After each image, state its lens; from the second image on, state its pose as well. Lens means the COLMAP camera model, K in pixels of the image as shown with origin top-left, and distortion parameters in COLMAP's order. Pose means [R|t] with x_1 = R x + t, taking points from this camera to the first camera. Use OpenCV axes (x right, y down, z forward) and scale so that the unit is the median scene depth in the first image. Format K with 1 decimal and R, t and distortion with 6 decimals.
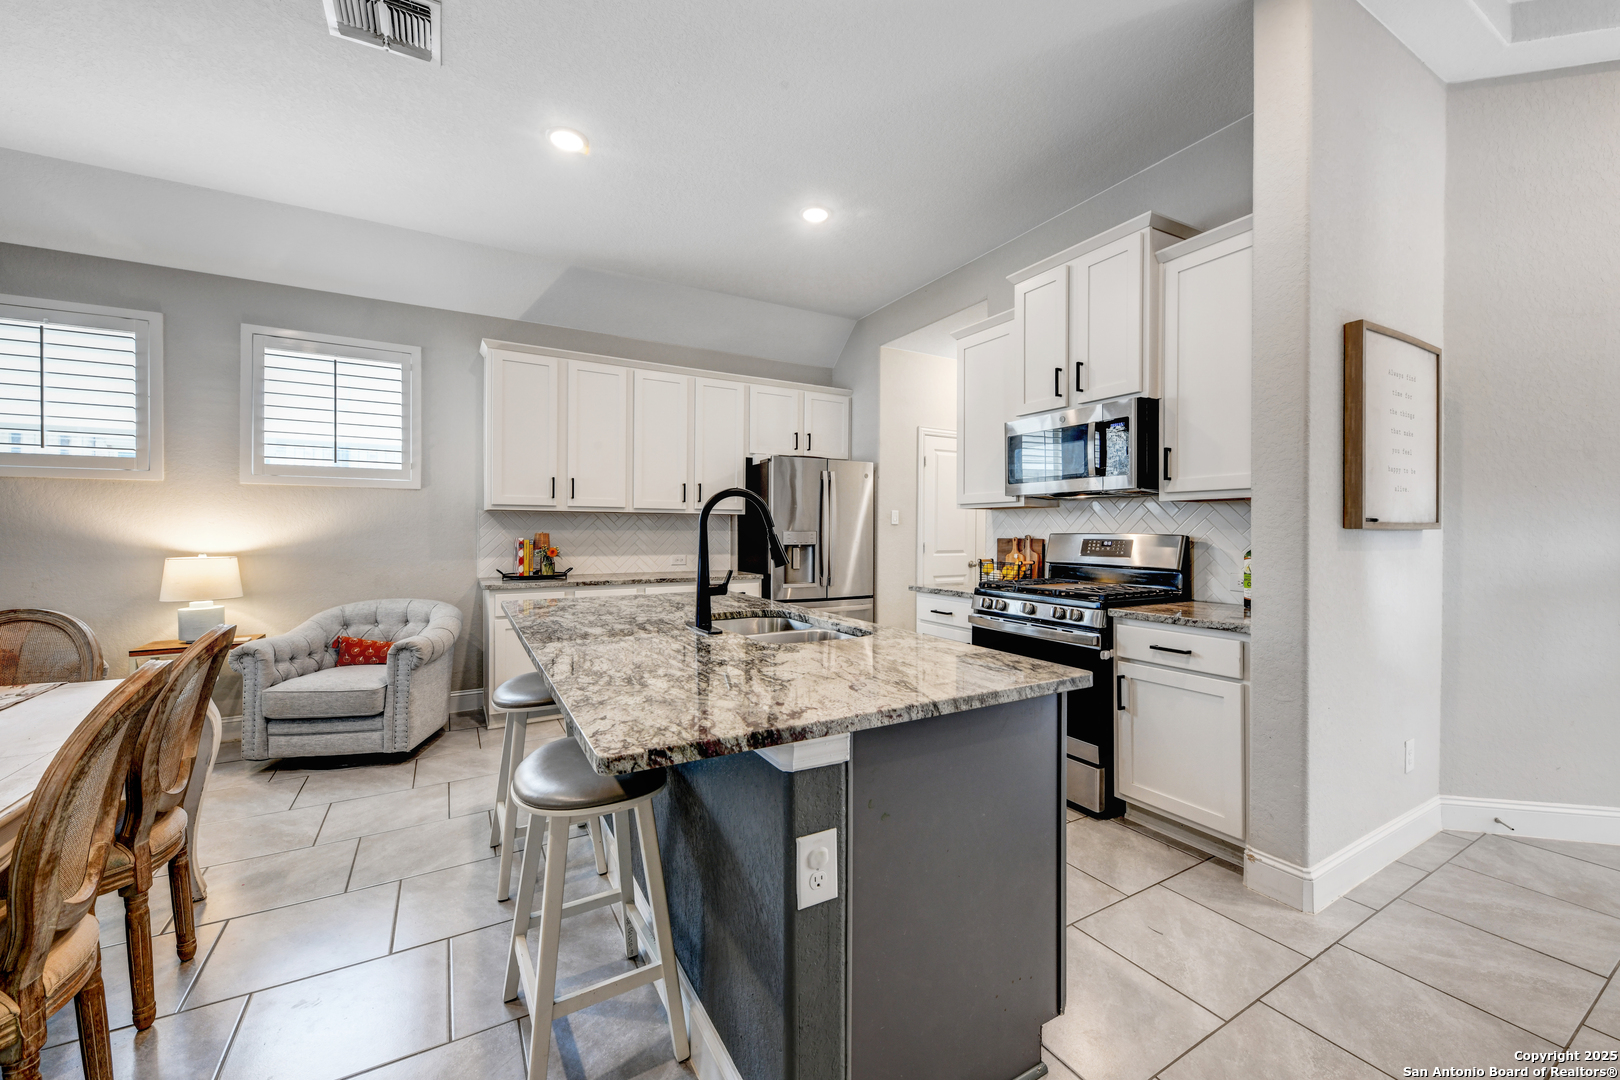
lens RADIAL K [[626.3, 0, 815.4], [0, 626.3, 541.5], [0, 0, 1]] dist [0.002467, -0.000562]
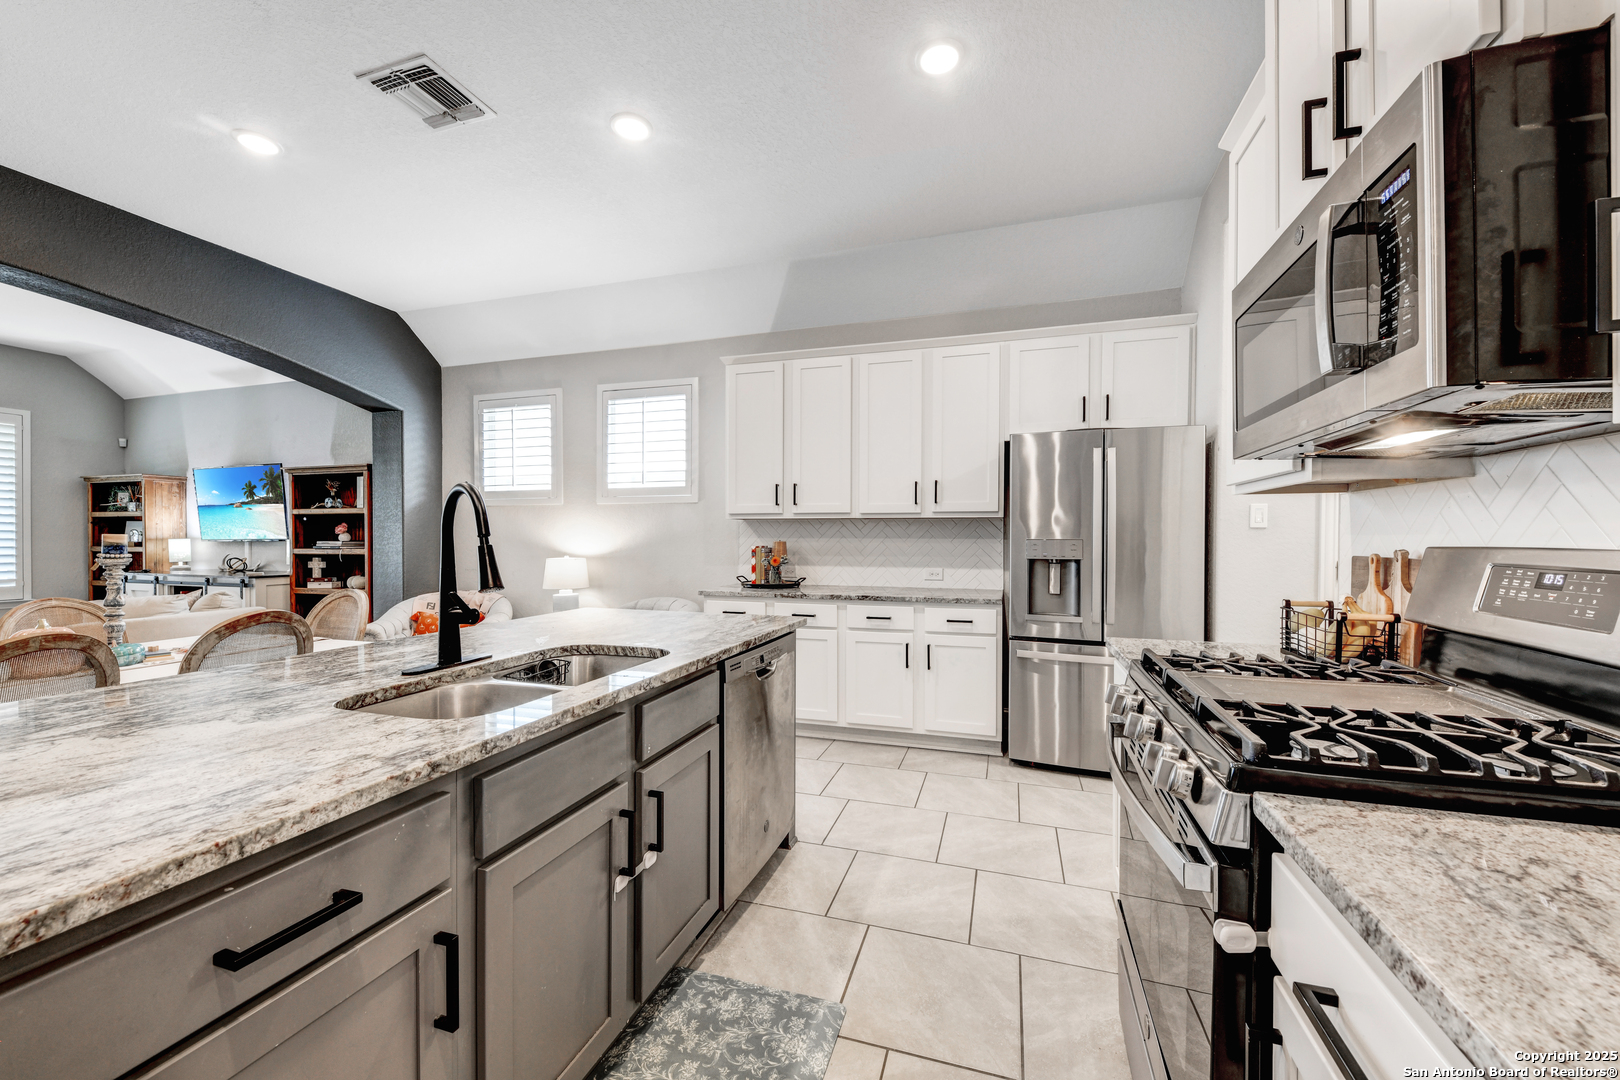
lens RADIAL K [[626.3, 0, 815.4], [0, 626.3, 541.5], [0, 0, 1]] dist [0.002467, -0.000562]
pose [[0.672018, 0.002869, -0.740530, 0.385372], [-0.012190, 0.999900, -0.007189, -0.008010], [0.740435, 0.013858, 0.671985, 0.440180]]
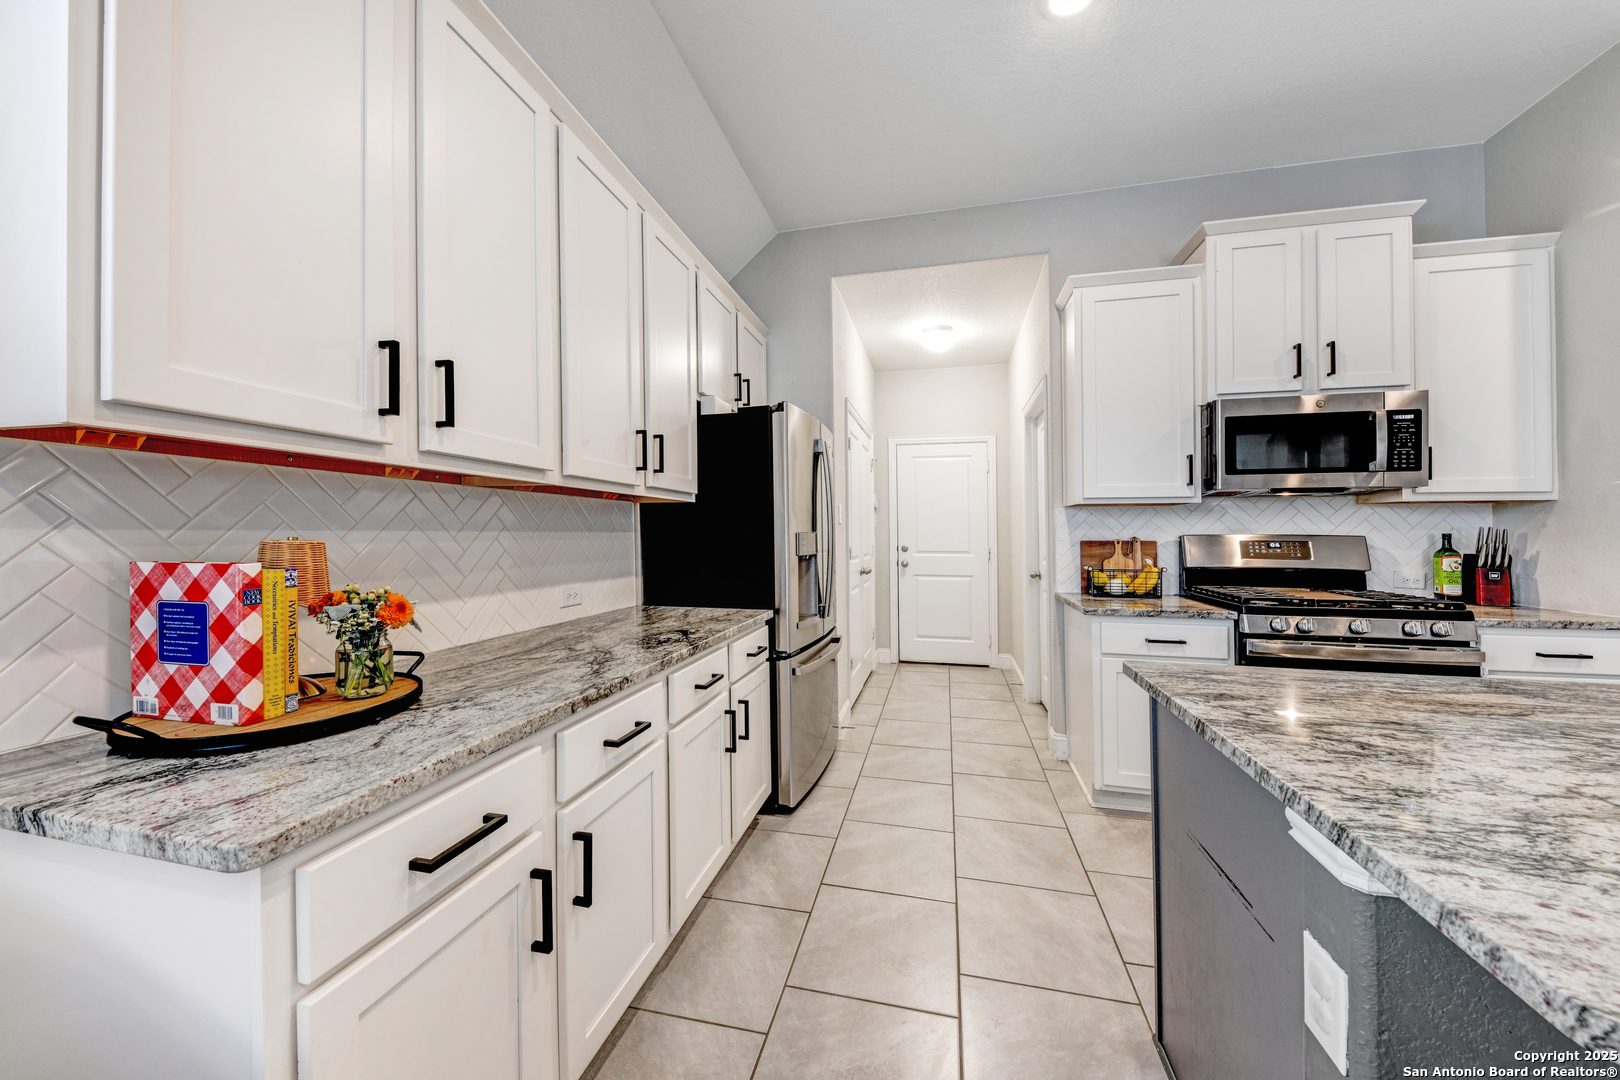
lens RADIAL K [[566.4, 0, 803.3], [0, 566.4, 523.2], [0, 0, 1]] dist [0.001327, -0.002264]
pose [[0.695914, 0.009902, 0.718057, -0.533048], [0.011829, 0.999611, -0.025249, -0.014778], [-0.718028, 0.026065, 0.695526, 0.784890]]
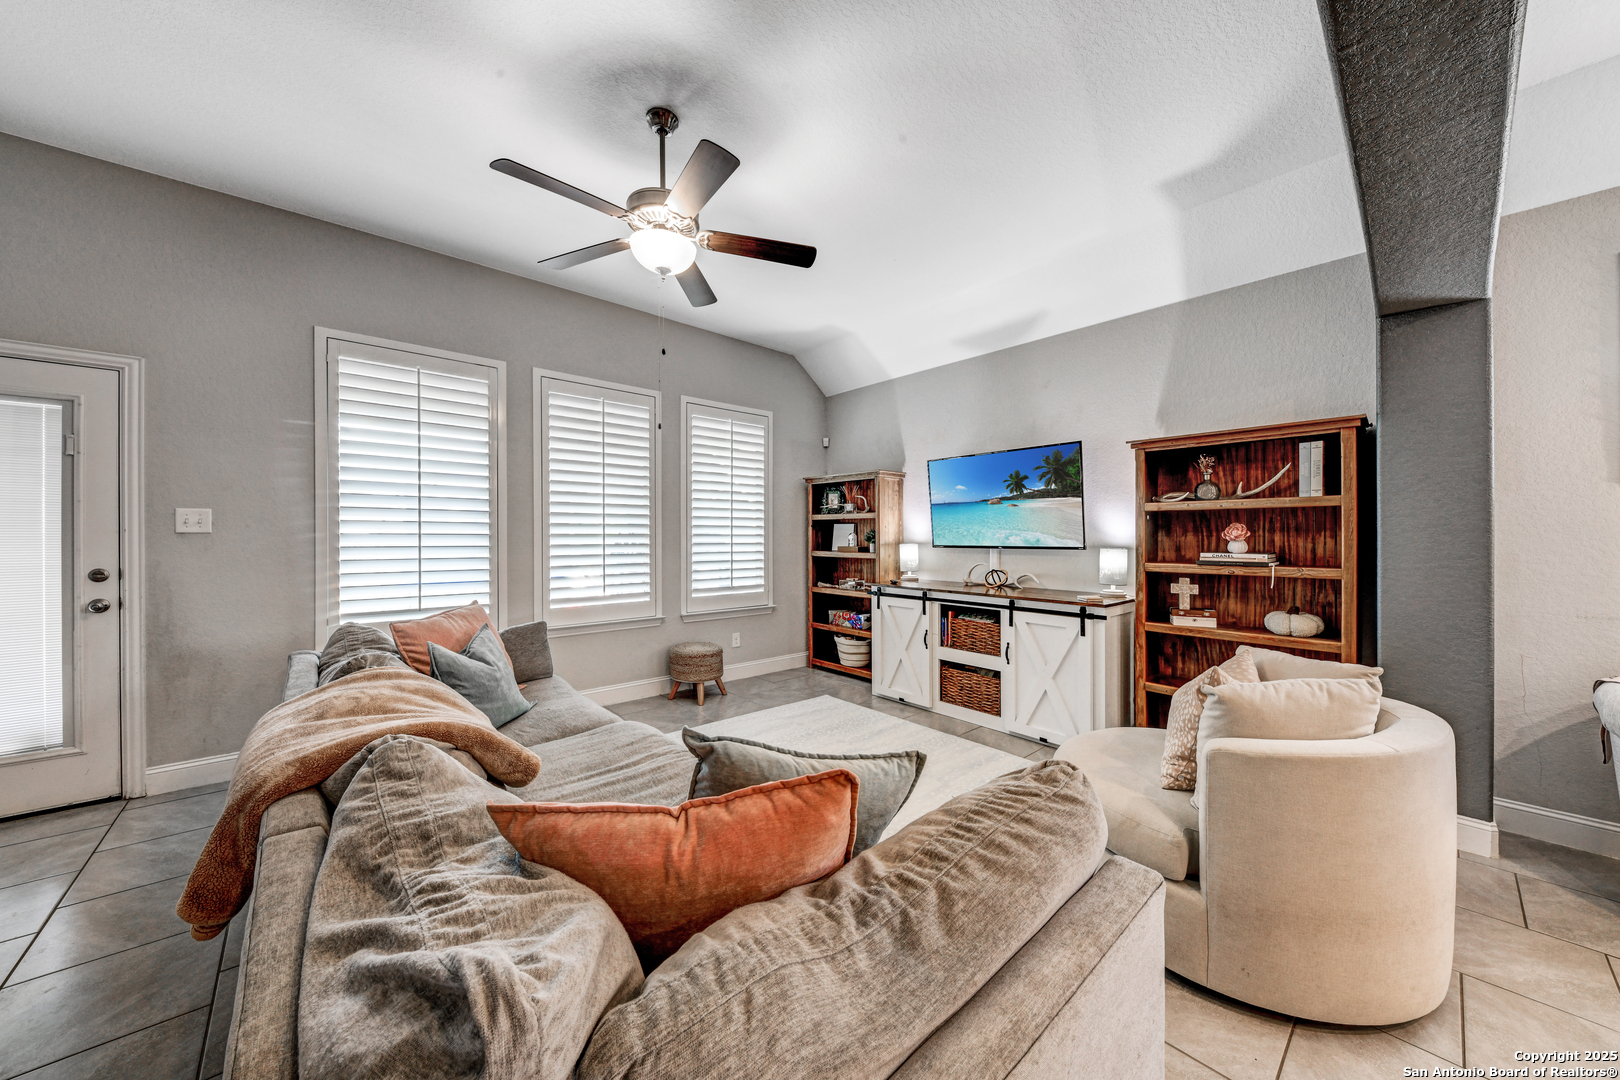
lens RADIAL K [[559.0, 0, 812.3], [0, 559.0, 537.4], [0, 0, 1]] dist [-0.000051, -0.002540]
pose [[0.189965, 0.001955, -0.981789, -0.766479], [-0.018563, 0.999826, -0.001600, -0.015236], [0.981615, 0.018529, 0.189969, -0.139090]]
